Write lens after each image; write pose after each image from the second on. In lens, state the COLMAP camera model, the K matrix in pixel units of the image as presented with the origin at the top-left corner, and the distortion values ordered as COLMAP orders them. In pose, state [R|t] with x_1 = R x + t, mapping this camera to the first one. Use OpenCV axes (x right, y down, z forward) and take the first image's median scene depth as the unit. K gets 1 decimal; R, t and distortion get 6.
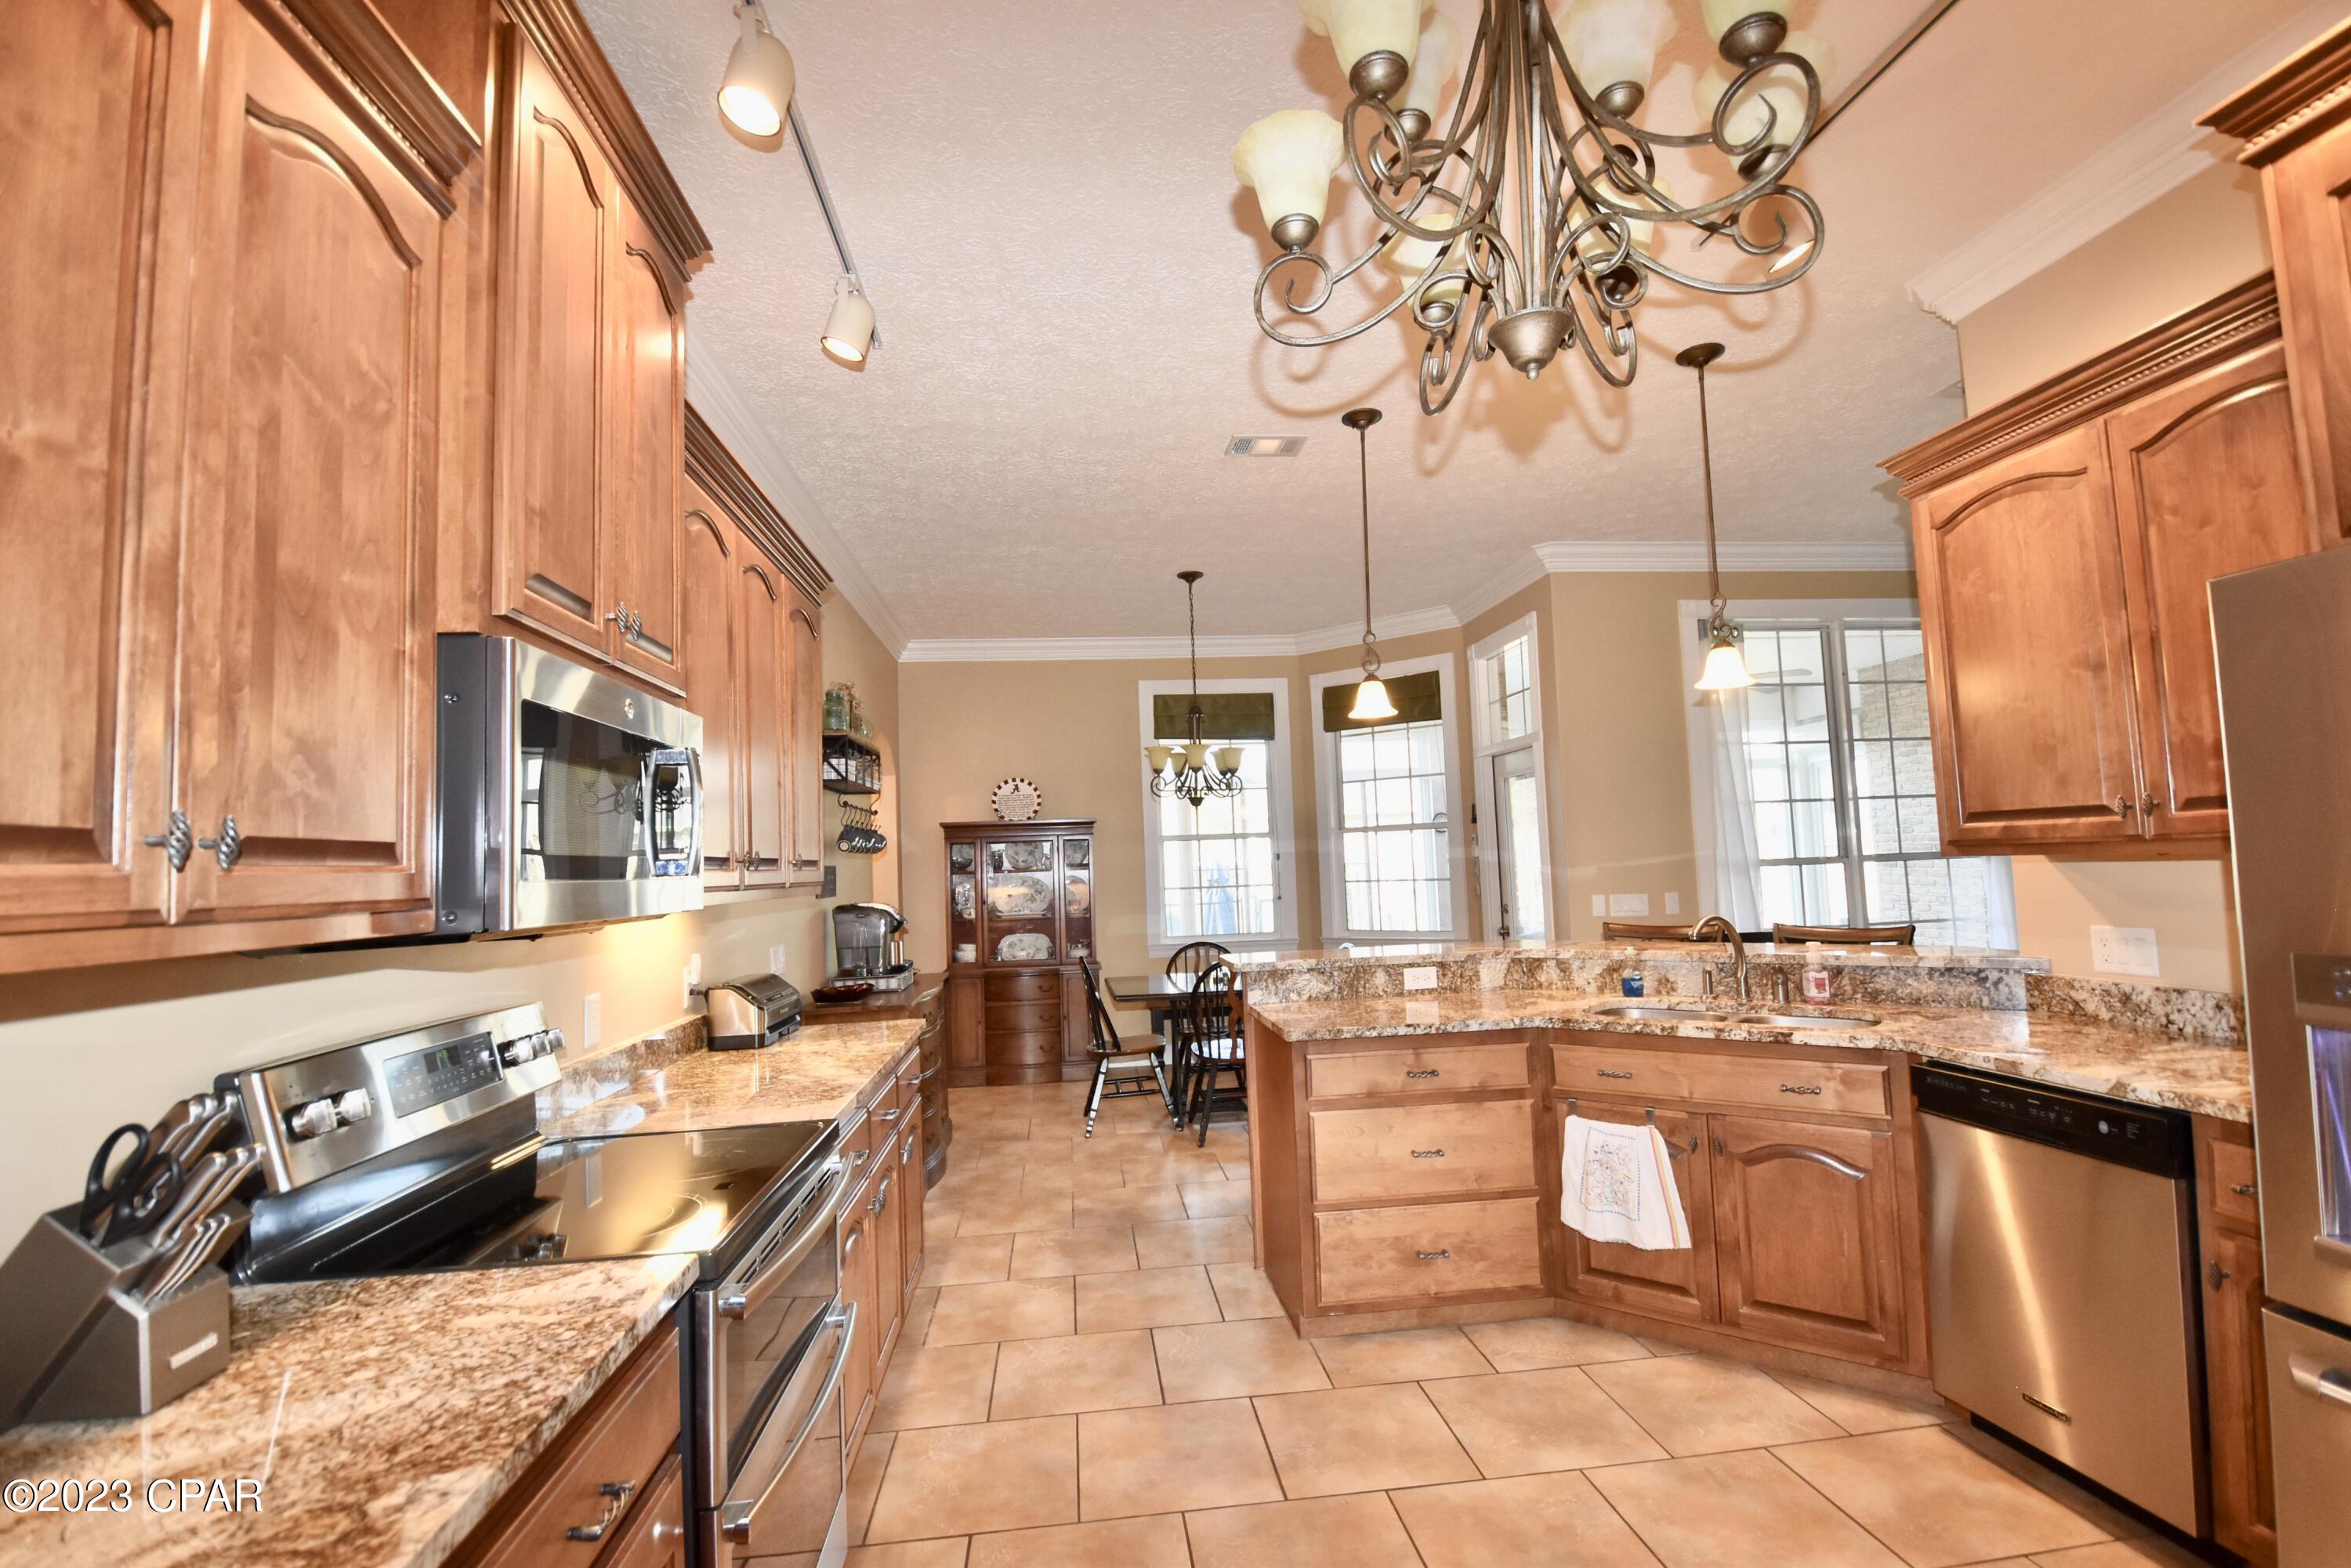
lens RADIAL K [[1029.1, 0, 1172.2], [0, 1029.1, 800.5], [0, 0, 1]] dist [0.008984, -0.017611]
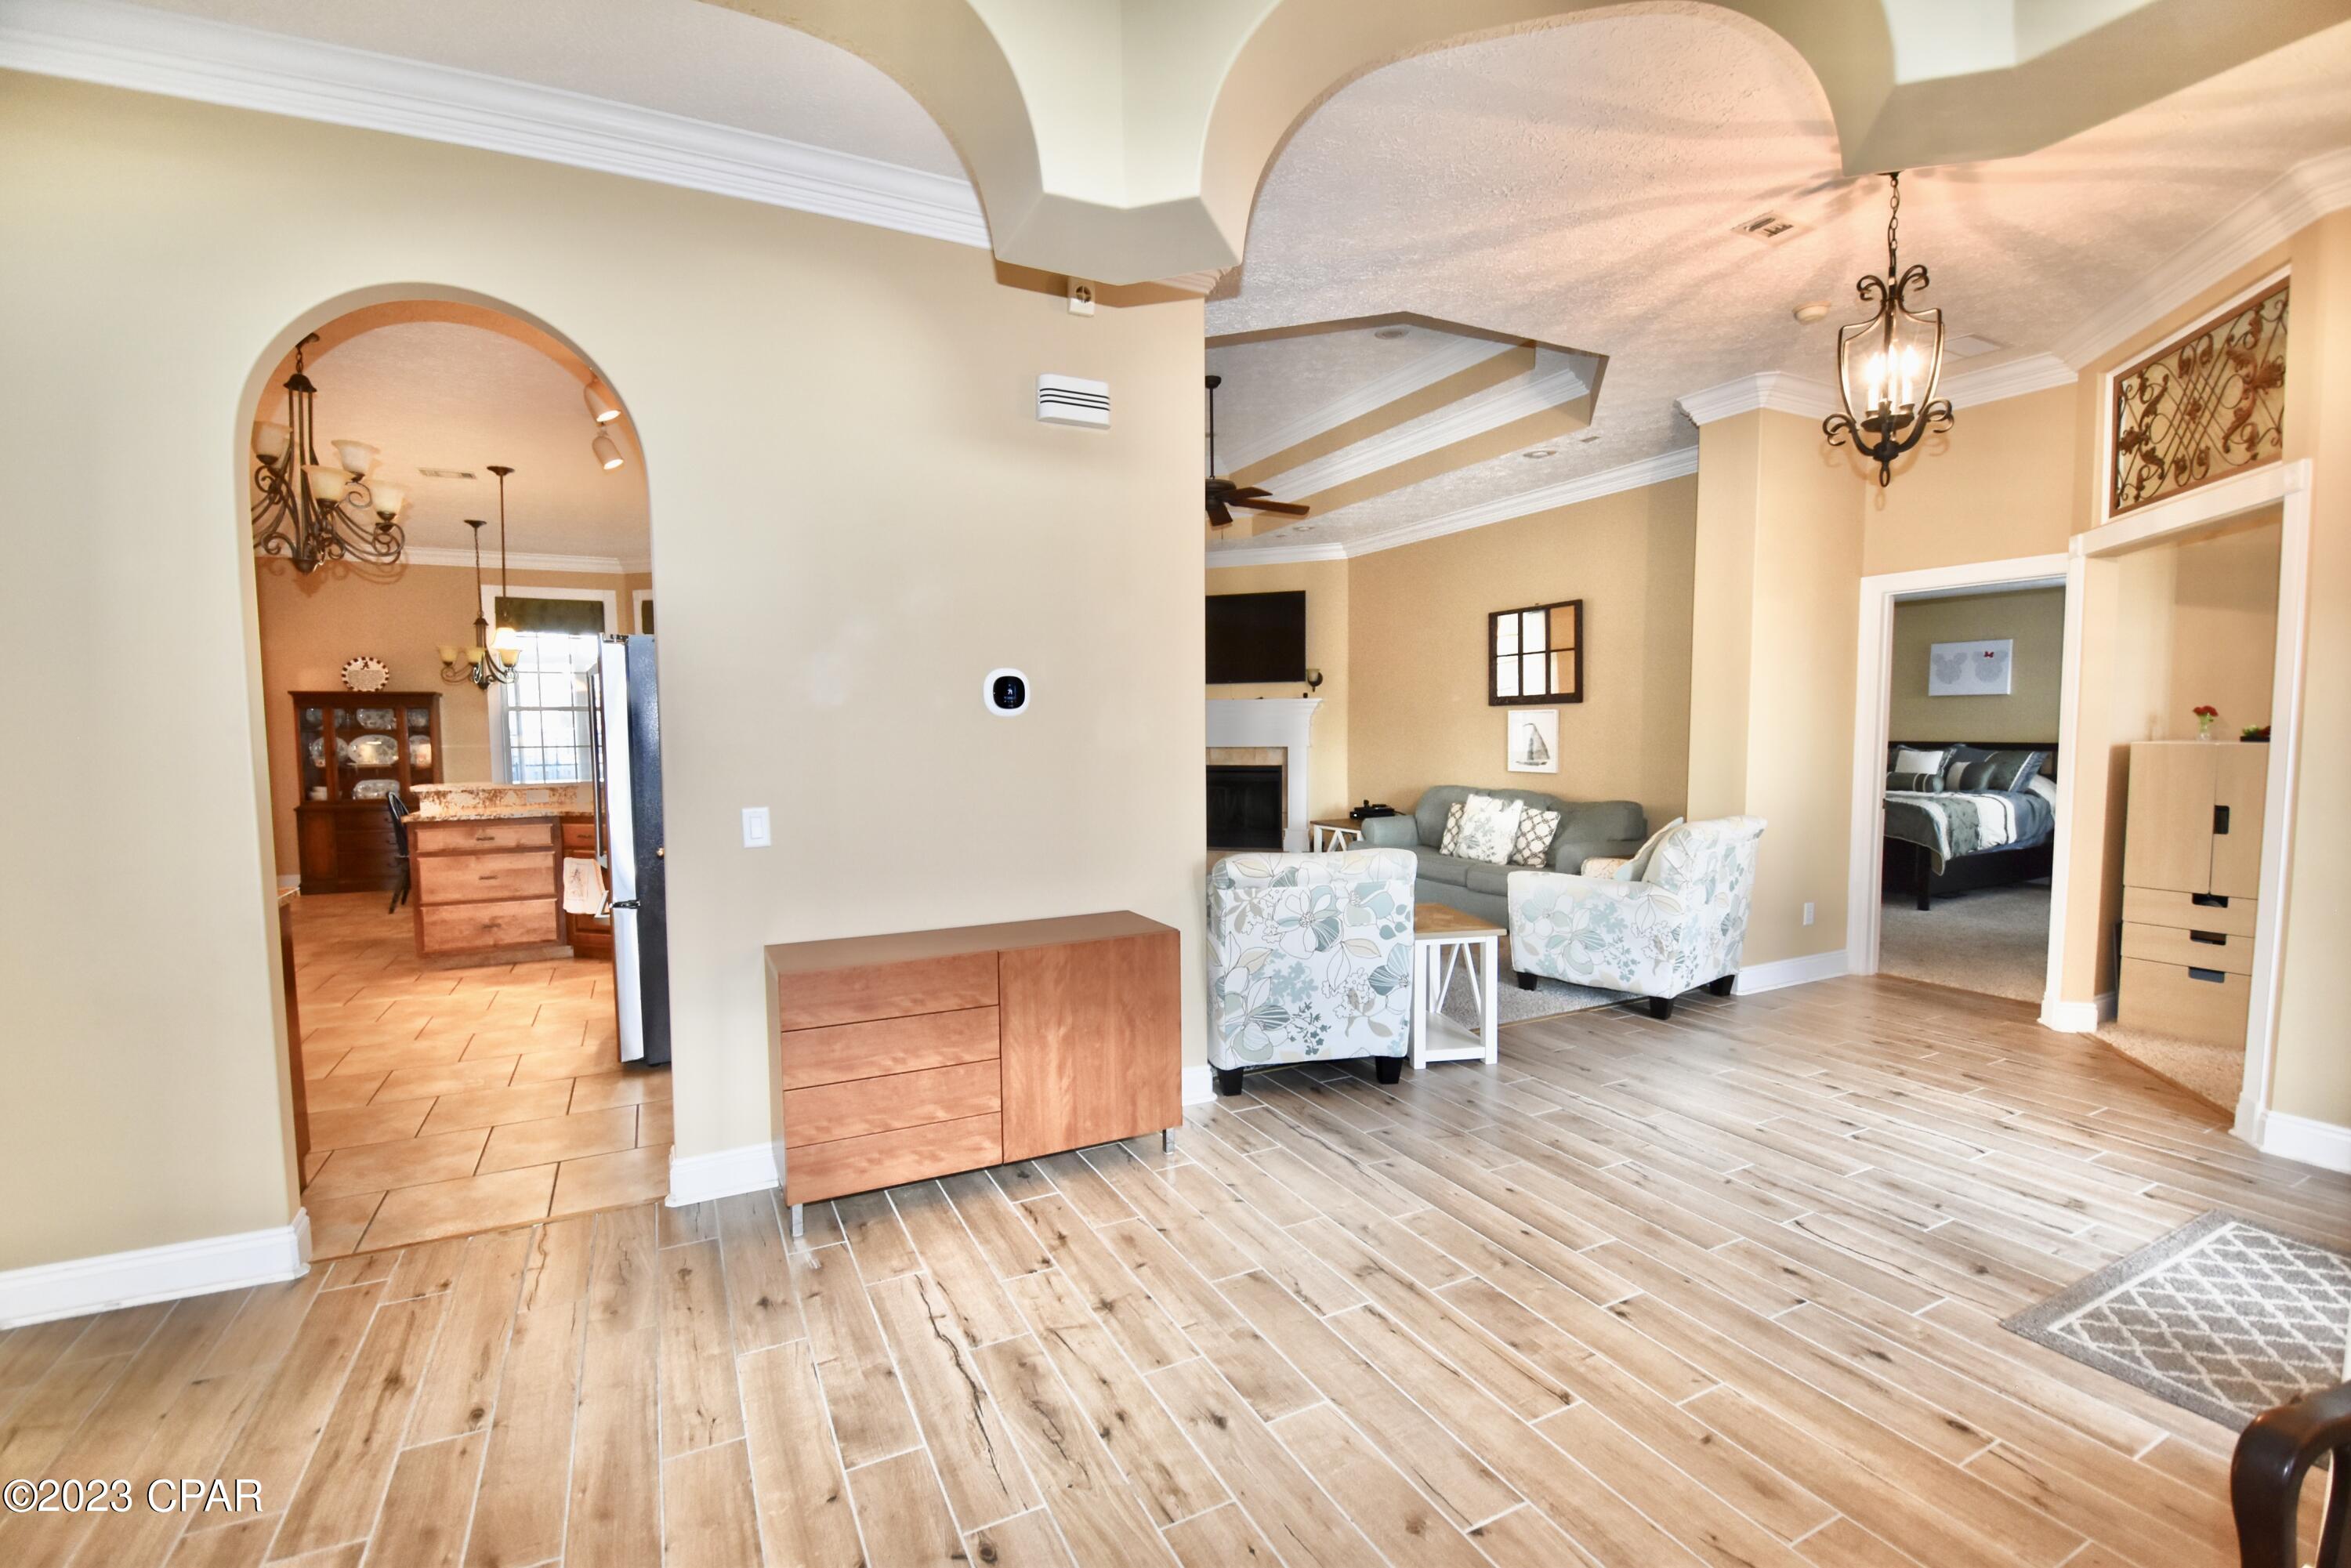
lens RADIAL K [[1029.1, 0, 1185.0], [0, 1029.1, 796.5], [0, 0, 1]] dist [0.008984, -0.017611]
pose [[0.930547, 0.004786, 0.366142, 0.790743], [-0.050211, 0.992137, 0.114641, -0.113957], [-0.362714, -0.125063, 0.923470, -1.347701]]
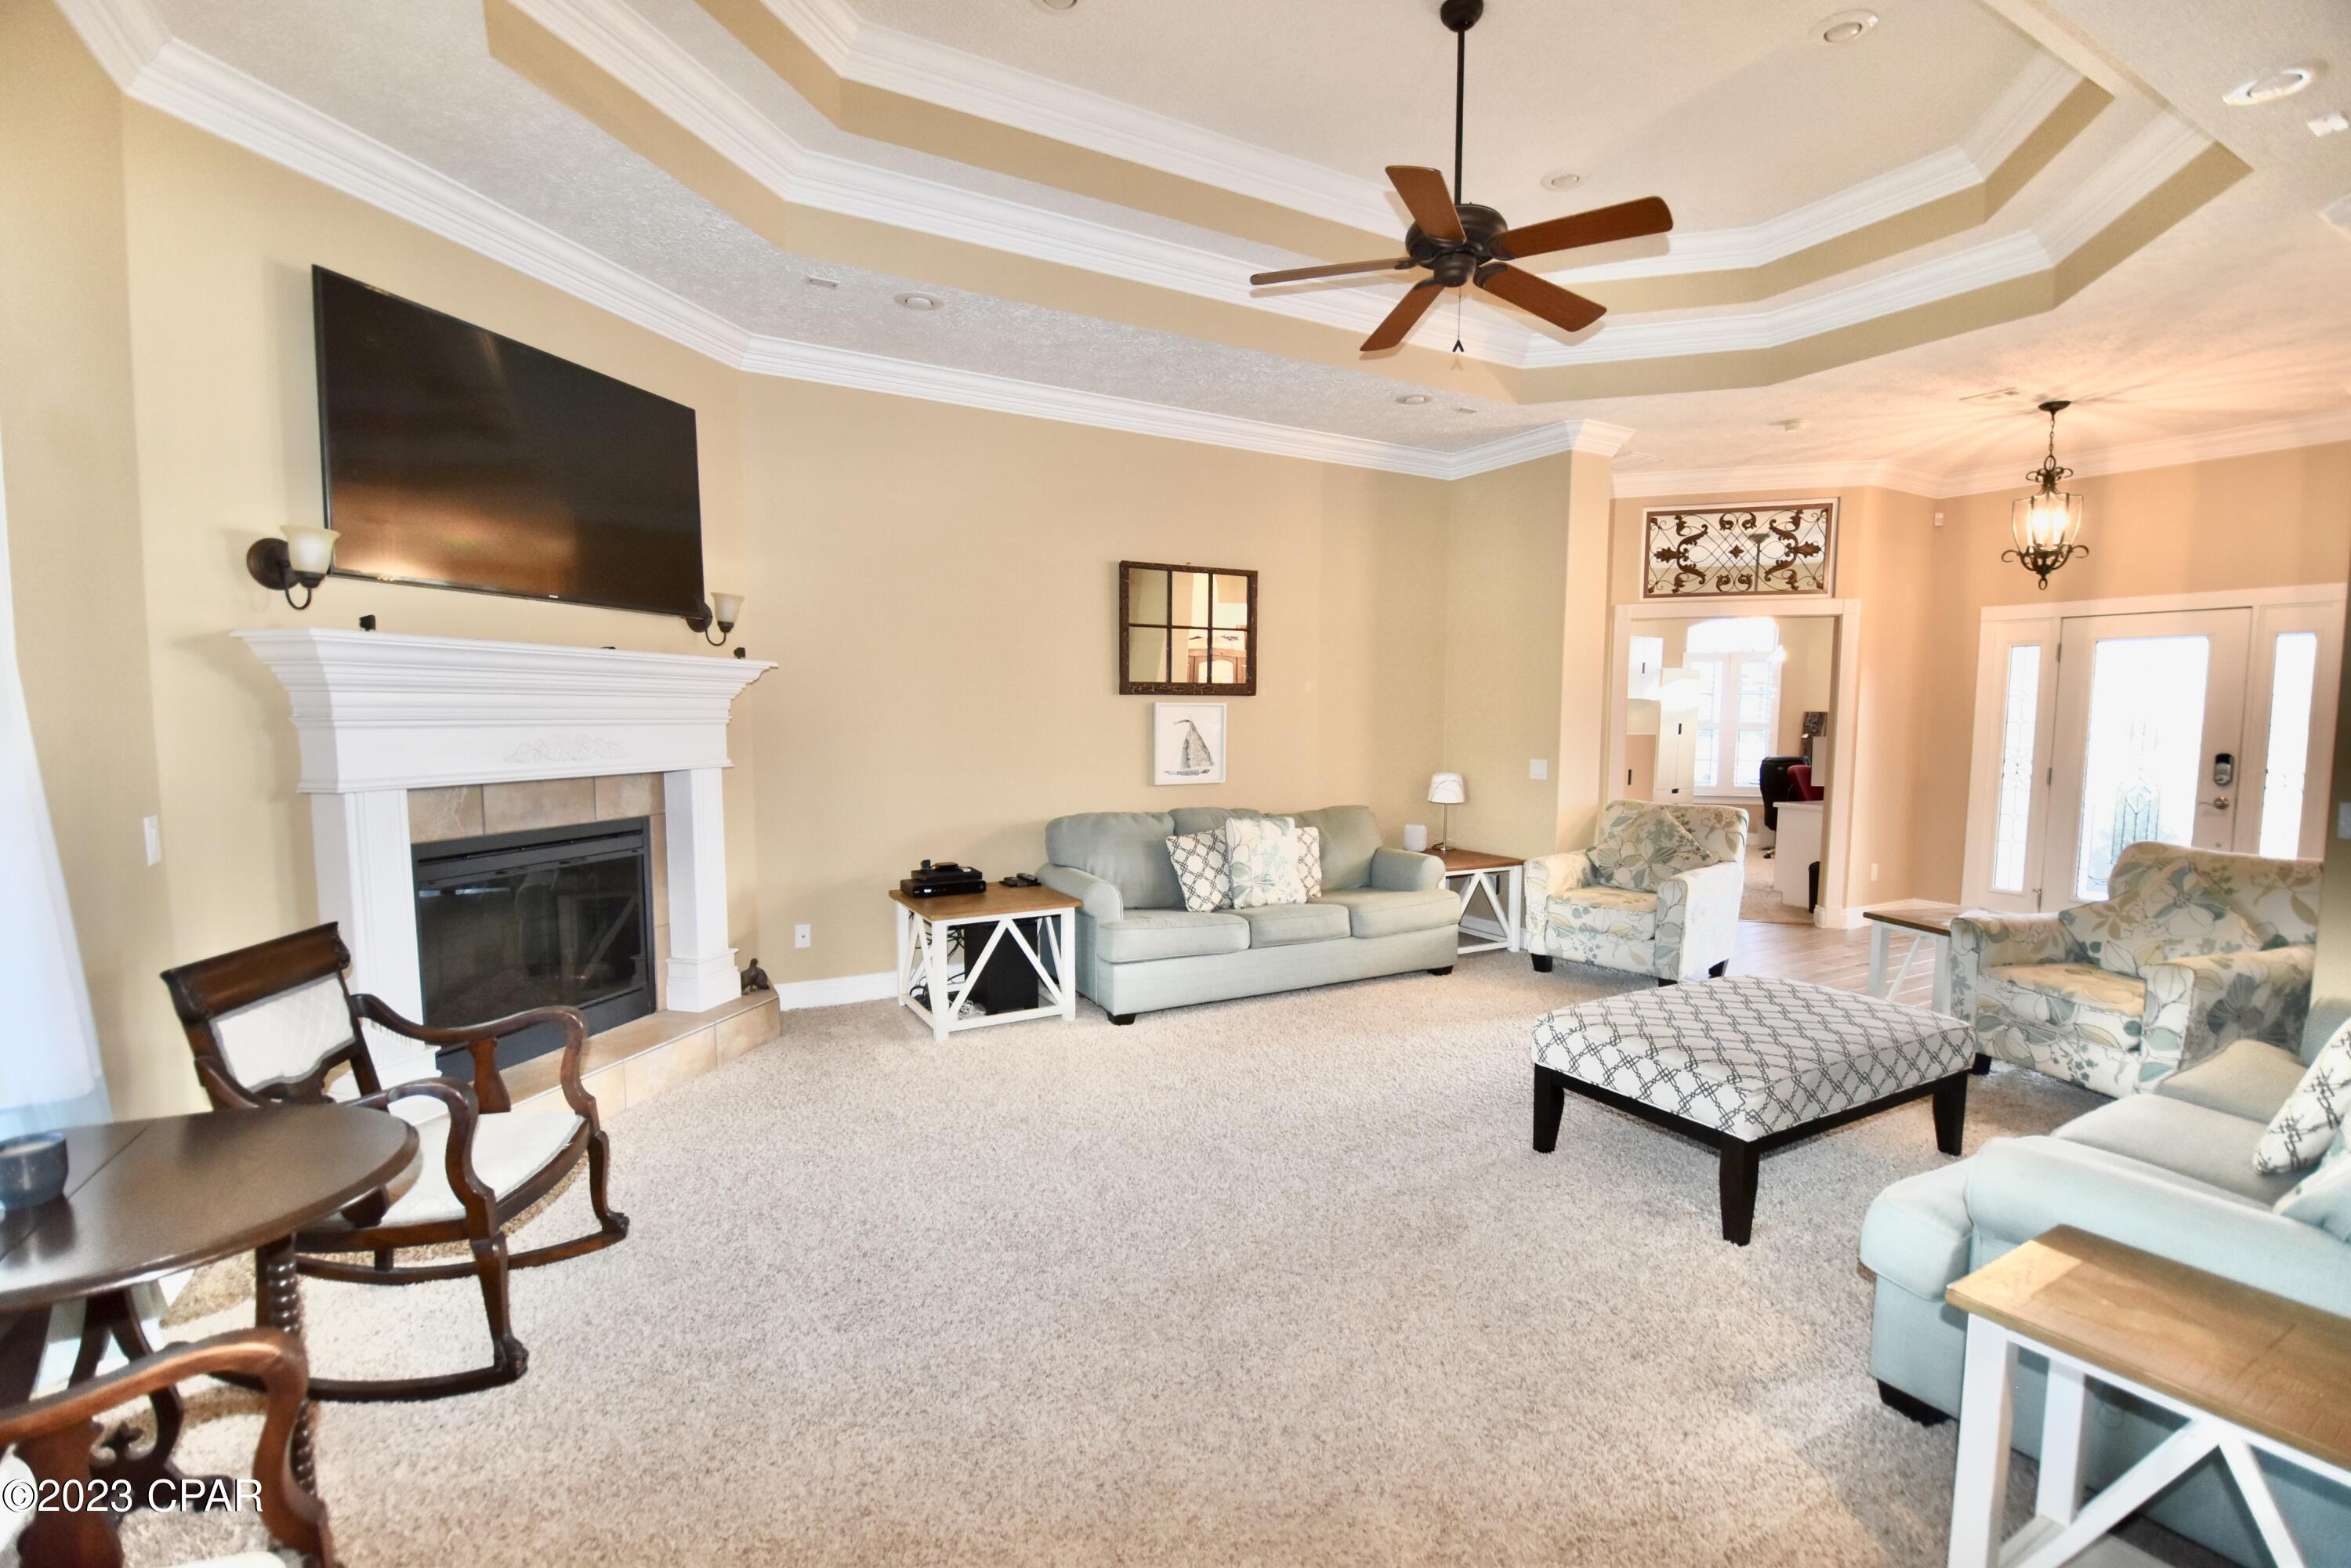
lens RADIAL K [[1029.1, 0, 1174.4], [0, 1029.1, 807.1], [0, 0, 1]] dist [0.008984, -0.017611]
pose [[-0.397162, -0.044628, 0.916663, 0.749749], [-0.046784, 0.998503, 0.028342, 0.066701], [-0.916555, -0.031629, -0.398656, 1.528041]]
